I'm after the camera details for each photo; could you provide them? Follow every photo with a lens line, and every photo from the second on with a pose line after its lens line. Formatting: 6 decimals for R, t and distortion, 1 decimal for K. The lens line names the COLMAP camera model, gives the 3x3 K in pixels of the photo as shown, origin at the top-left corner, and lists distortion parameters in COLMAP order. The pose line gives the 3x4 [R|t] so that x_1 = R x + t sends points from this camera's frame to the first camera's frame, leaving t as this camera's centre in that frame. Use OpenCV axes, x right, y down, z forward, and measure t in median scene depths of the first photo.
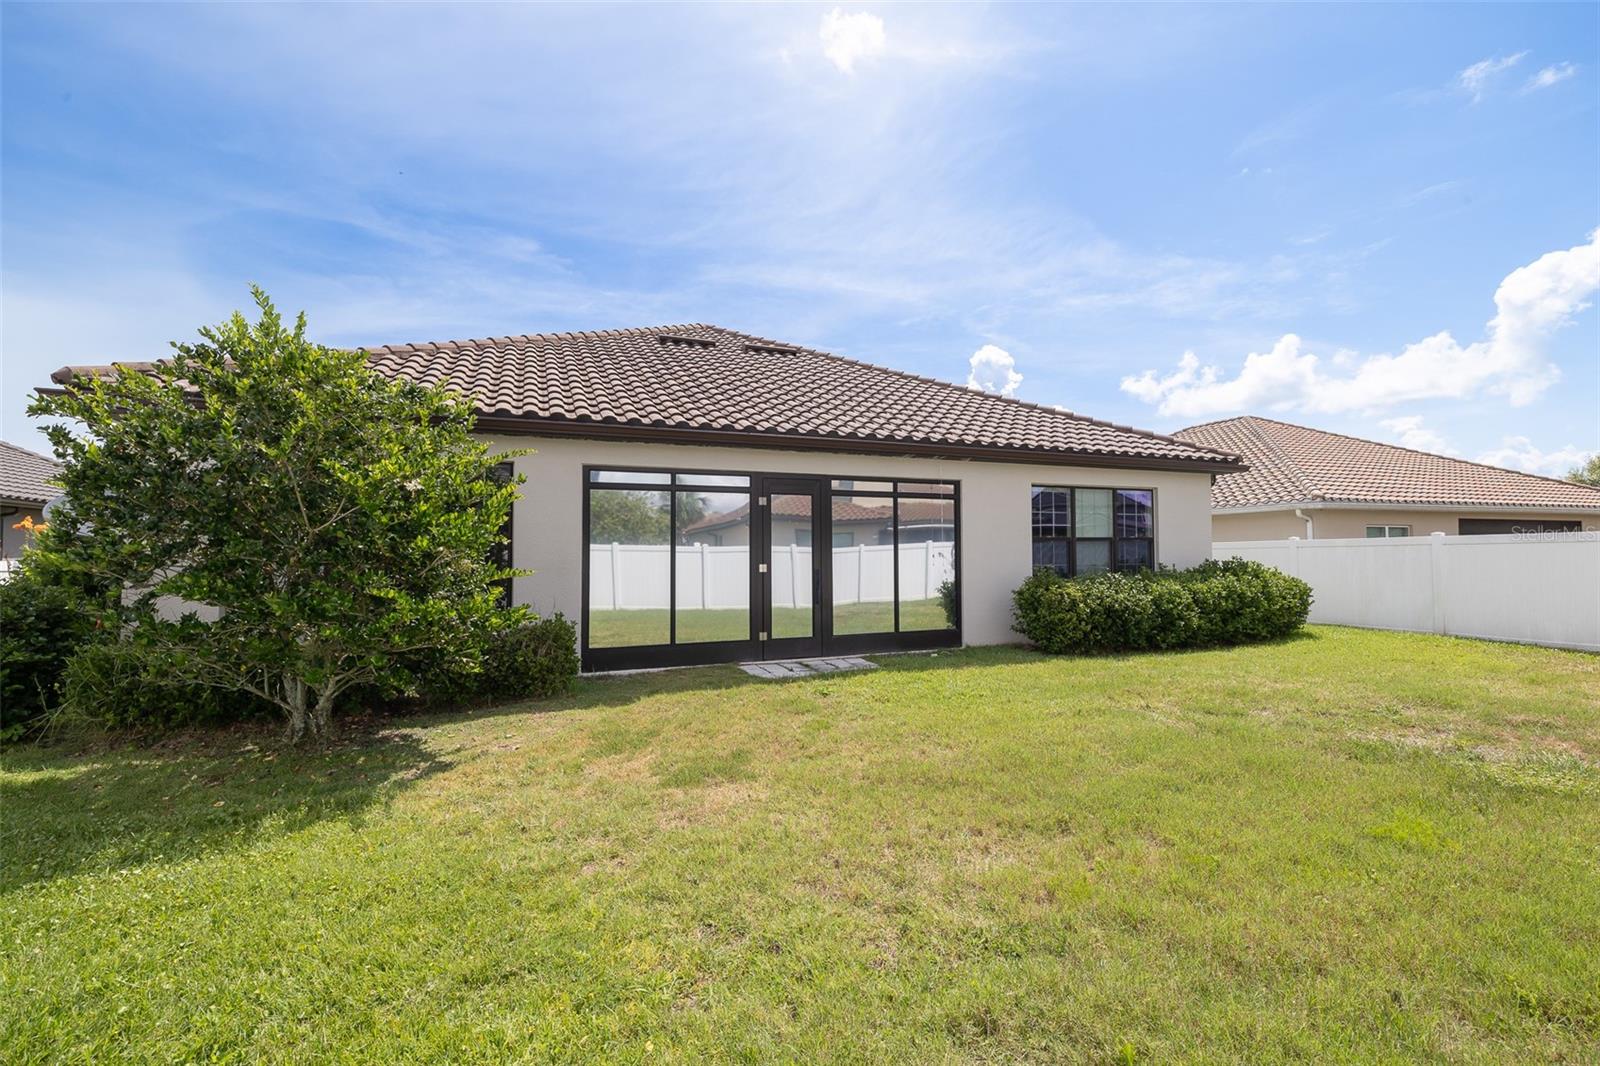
lens RADIAL K [[670.7, 0, 780.8], [0, 670.7, 532.4], [0, 0, 1]] dist [0.000373, 0.000021]
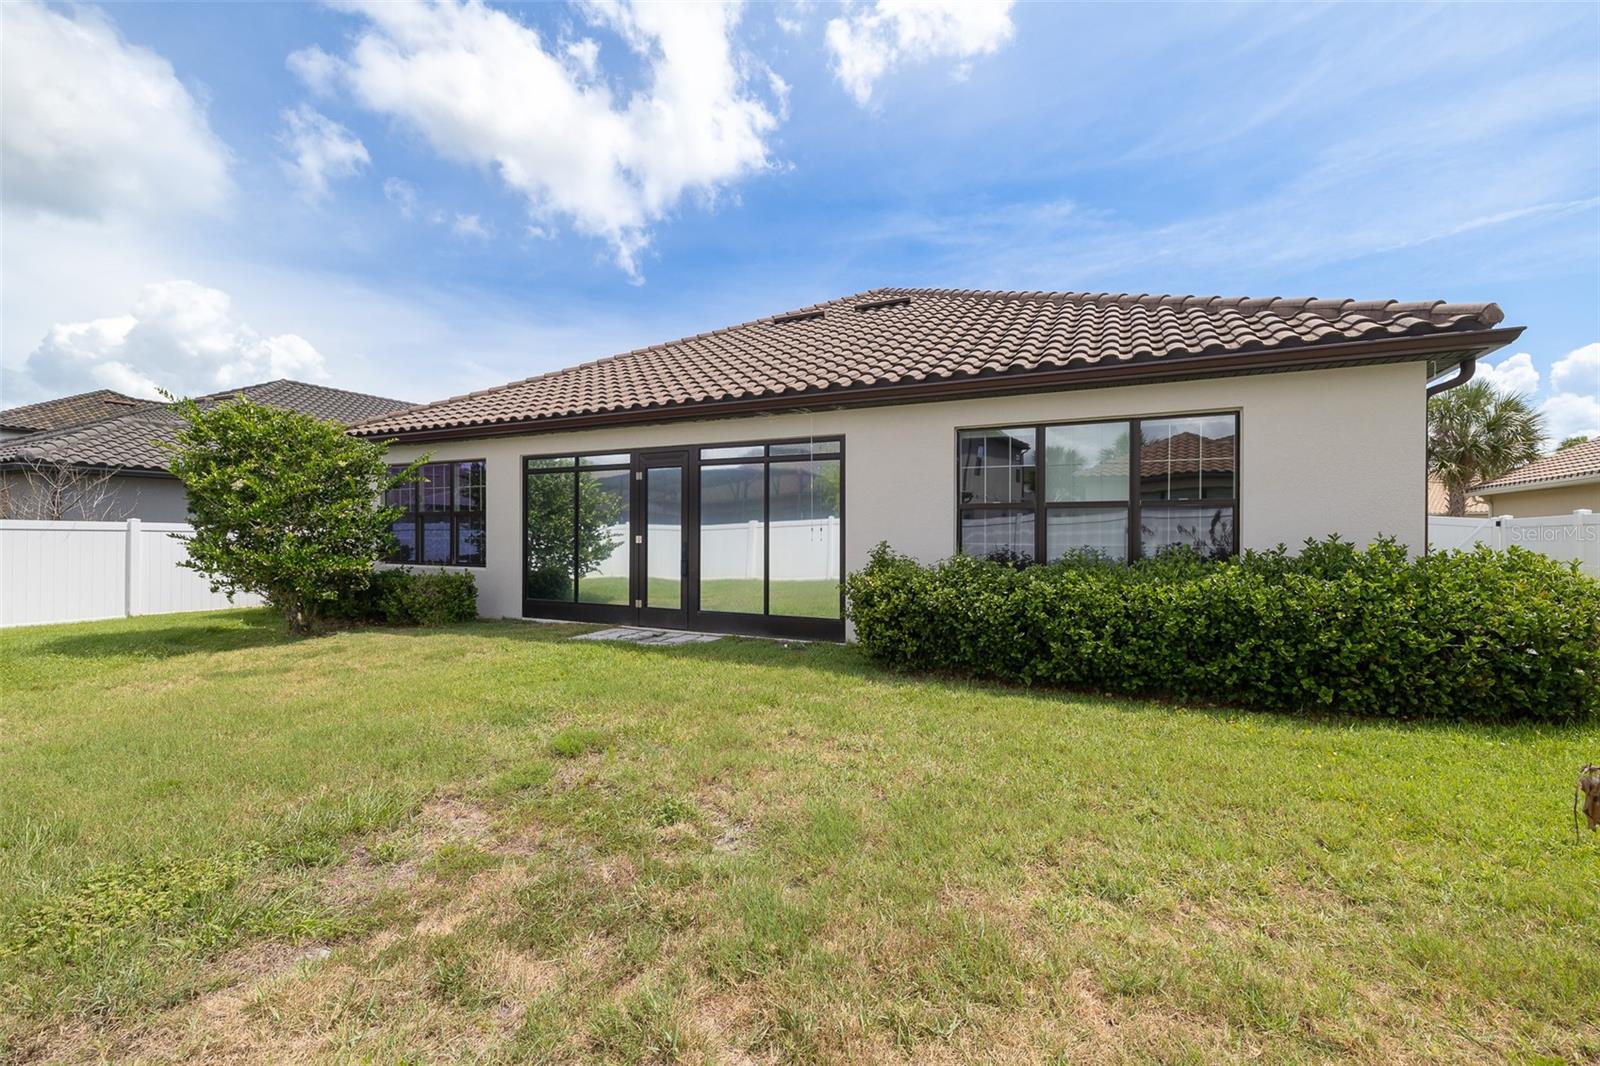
lens RADIAL K [[670.7, 0, 780.8], [0, 670.7, 532.4], [0, 0, 1]] dist [0.000373, 0.000021]
pose [[0.682671, 0.009064, -0.730669, 0.849757], [0.018297, 0.999398, 0.029492, 0.014259], [0.730496, -0.033503, 0.682094, 0.420252]]
